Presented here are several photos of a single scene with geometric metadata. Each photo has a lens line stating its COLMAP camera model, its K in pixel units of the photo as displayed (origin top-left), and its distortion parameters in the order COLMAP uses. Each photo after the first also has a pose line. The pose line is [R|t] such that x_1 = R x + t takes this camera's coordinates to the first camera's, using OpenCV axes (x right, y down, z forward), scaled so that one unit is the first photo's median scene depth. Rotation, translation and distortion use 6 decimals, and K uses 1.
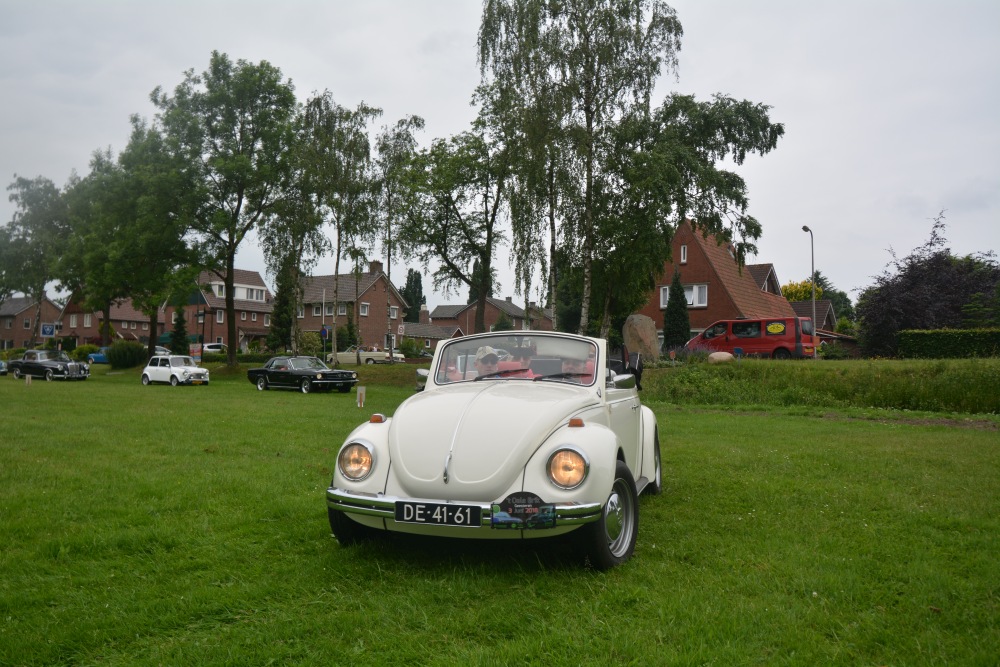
lens RADIAL K [[831.9, 0, 477.3], [0, 831.9, 339.1], [0, 0, 1]] dist [0.009665, -0.030762]
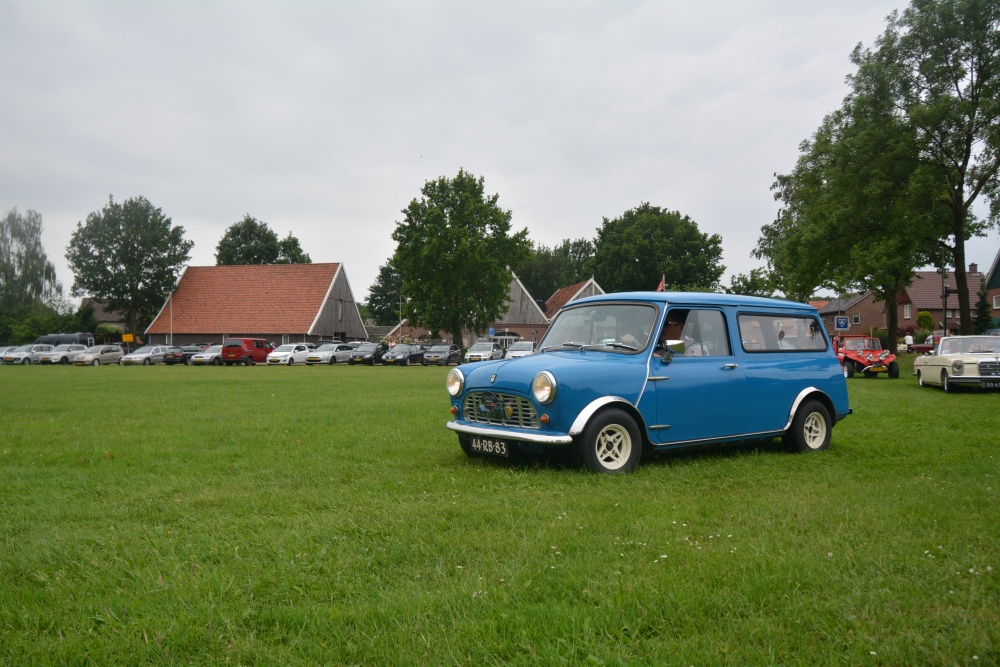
lens RADIAL K [[831.9, 0, 477.3], [0, 831.9, 339.1], [0, 0, 1]] dist [0.009665, -0.030762]
pose [[0.546851, -0.034753, -0.836508, 0.129199], [0.038862, 0.999115, -0.016103, 0.012314], [0.836327, -0.023702, 0.547718, 0.159637]]
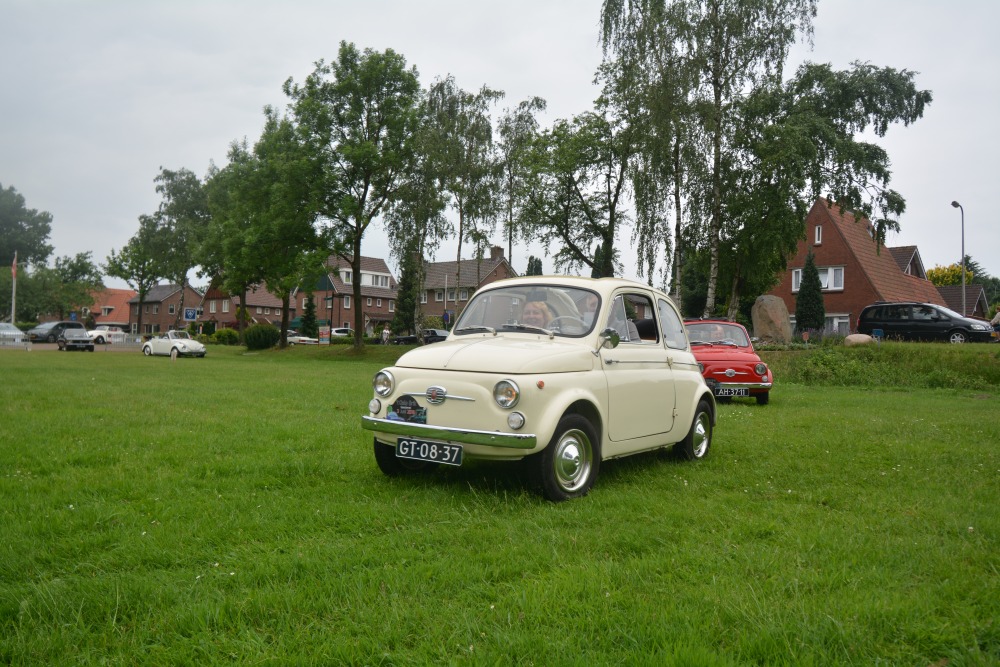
lens RADIAL K [[831.9, 0, 477.3], [0, 831.9, 339.1], [0, 0, 1]] dist [0.009665, -0.030762]
pose [[0.989642, 0.005525, -0.143454, -0.000888], [-0.003481, 0.999889, 0.014490, 0.007230], [0.143519, -0.013840, 0.989551, -0.000034]]
